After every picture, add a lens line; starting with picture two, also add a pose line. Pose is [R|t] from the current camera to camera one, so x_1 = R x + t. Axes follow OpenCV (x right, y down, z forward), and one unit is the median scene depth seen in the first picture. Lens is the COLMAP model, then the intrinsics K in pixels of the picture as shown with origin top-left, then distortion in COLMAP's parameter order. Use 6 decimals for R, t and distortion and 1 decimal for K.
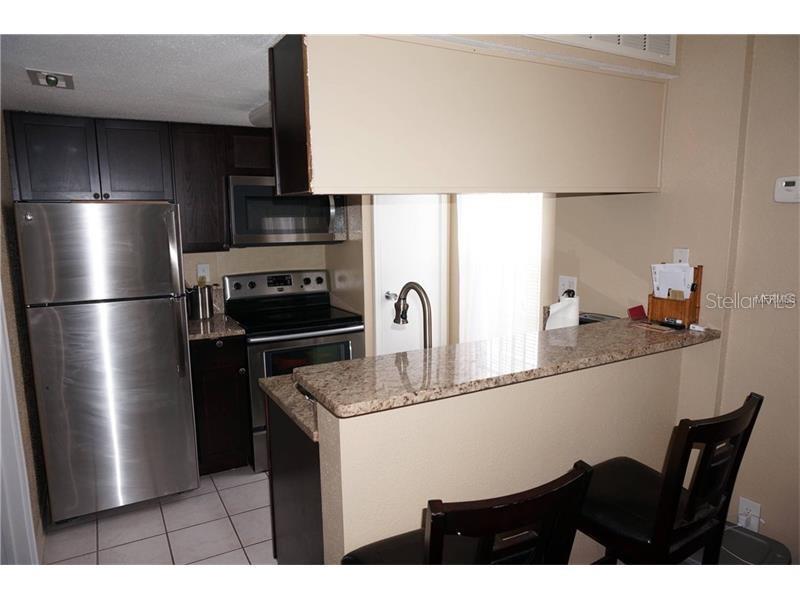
lens RADIAL K [[538.0, 0, 399.3], [0, 538.0, 300.7], [0, 0, 1]] dist [0.001007, -0.000271]
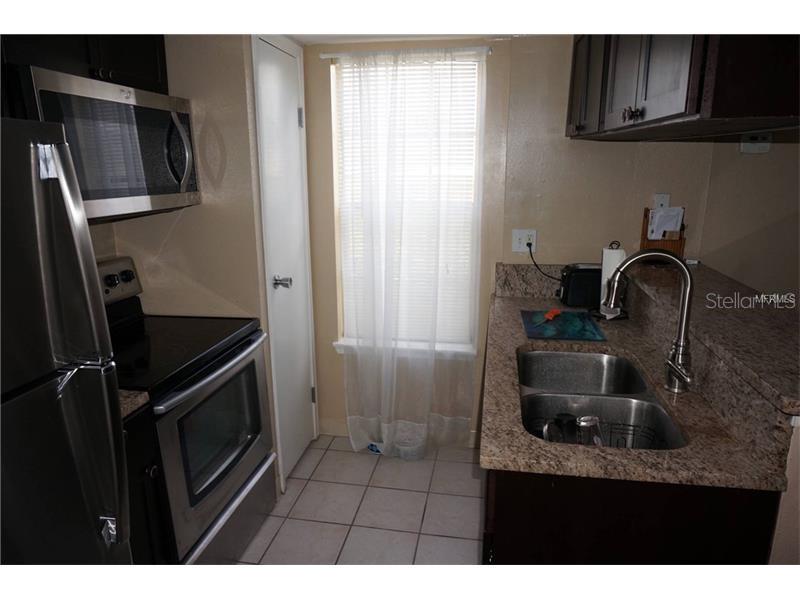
lens RADIAL K [[538.0, 0, 401.1], [0, 538.0, 301.2], [0, 0, 1]] dist [0.001007, -0.000271]
pose [[0.633236, -0.185756, 0.751337, -0.499860], [0.122219, 0.982591, 0.139922, -0.071357], [-0.764248, 0.003225, 0.644914, 0.495307]]
